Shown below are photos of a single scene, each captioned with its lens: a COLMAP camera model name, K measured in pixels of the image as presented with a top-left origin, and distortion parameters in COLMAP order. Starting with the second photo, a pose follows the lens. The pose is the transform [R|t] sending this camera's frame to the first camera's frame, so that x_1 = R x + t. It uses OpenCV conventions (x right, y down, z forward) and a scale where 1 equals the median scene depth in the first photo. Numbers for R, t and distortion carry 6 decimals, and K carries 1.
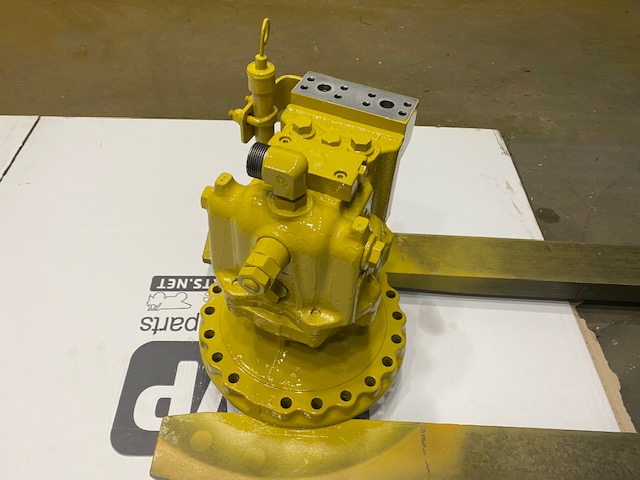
lens RADIAL K [[489.4, 0, 314.8], [0, 489.4, 241.4], [0, 0, 1]] dist [0.002302, 0.005012]
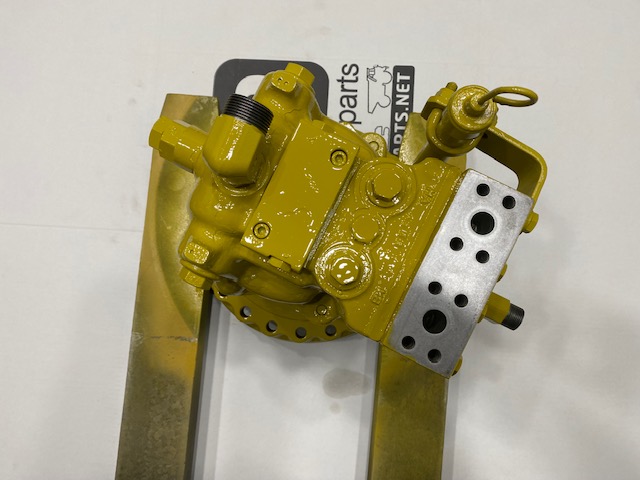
lens RADIAL K [[489.4, 0, 317.2], [0, 489.4, 245.4], [0, 0, 1]] dist [0.002302, 0.005012]
pose [[-0.057531, 0.993514, -0.098082, 0.085588], [-0.728294, 0.025431, 0.684793, -0.424703], [0.682846, 0.110829, 0.722107, 0.325202]]
